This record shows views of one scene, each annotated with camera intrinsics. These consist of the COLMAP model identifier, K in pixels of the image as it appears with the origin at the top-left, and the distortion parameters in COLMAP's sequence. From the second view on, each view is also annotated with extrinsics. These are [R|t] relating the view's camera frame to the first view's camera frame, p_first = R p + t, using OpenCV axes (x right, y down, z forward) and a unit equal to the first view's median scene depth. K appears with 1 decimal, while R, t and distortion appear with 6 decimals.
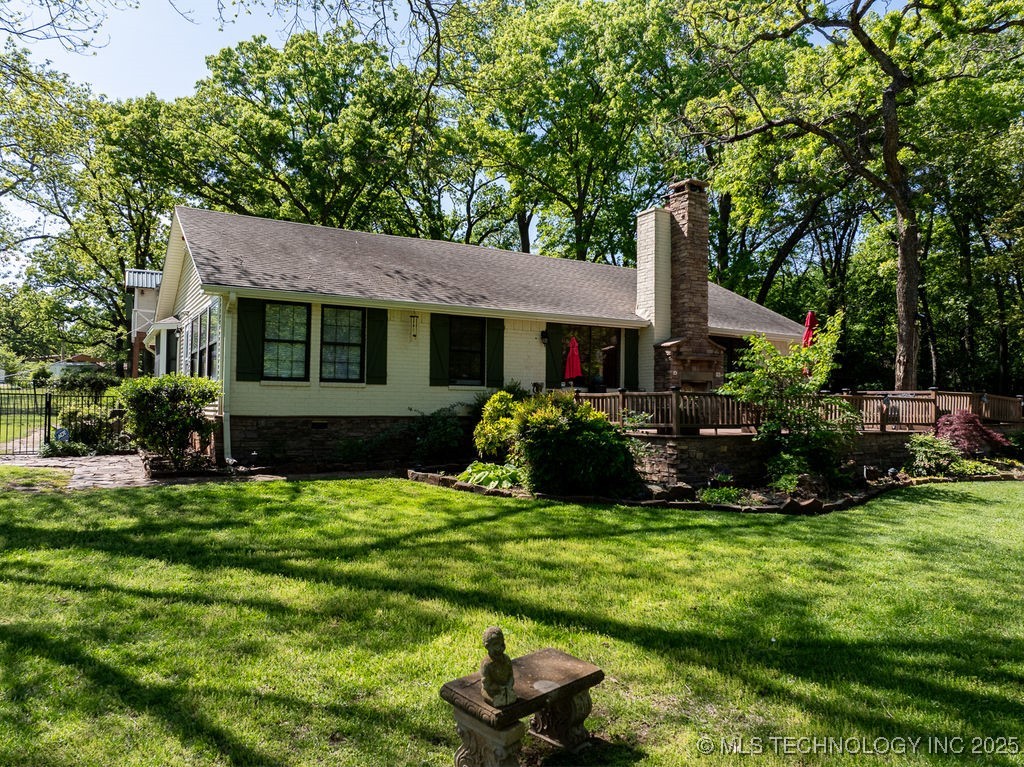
lens RADIAL K [[718.2, 0, 512.0], [0, 718.2, 383.5], [0, 0, 1]] dist [-0.037296, -0.004160]
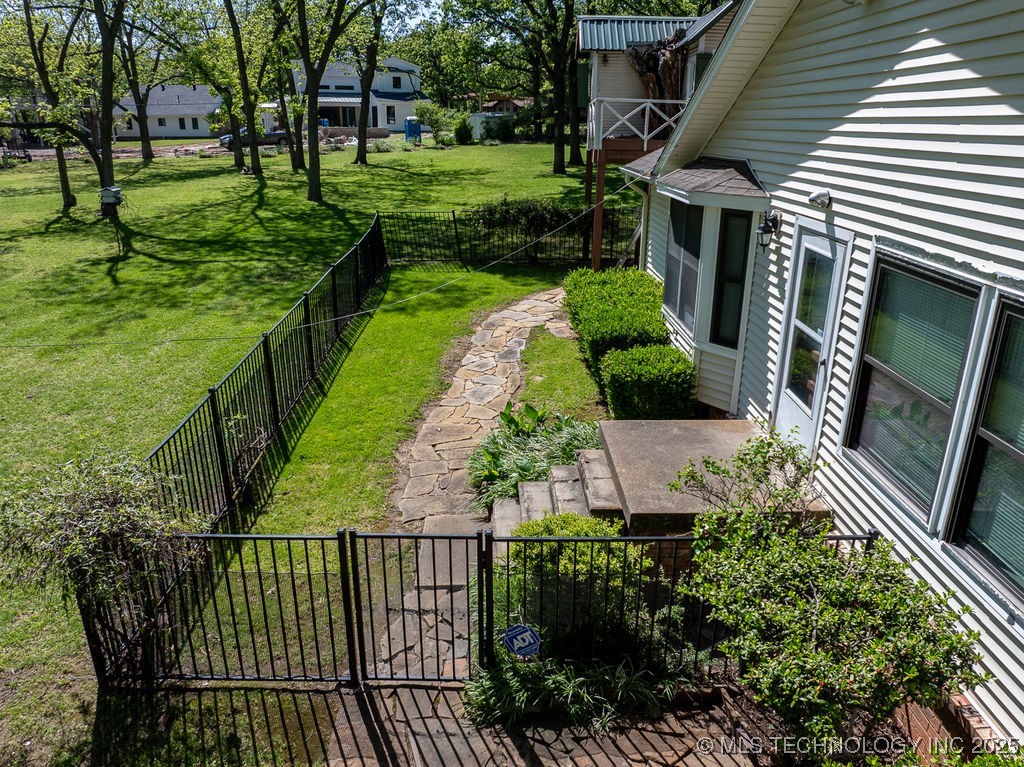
lens RADIAL K [[718.2, 0, 512.0], [0, 718.2, 383.5], [0, 0, 1]] dist [-0.037296, -0.004160]
pose [[0.865365, 0.162824, -0.473954, -0.094059], [0.021838, 0.932596, 0.360260, -0.032643], [0.500666, -0.322107, 0.803480, 0.143531]]
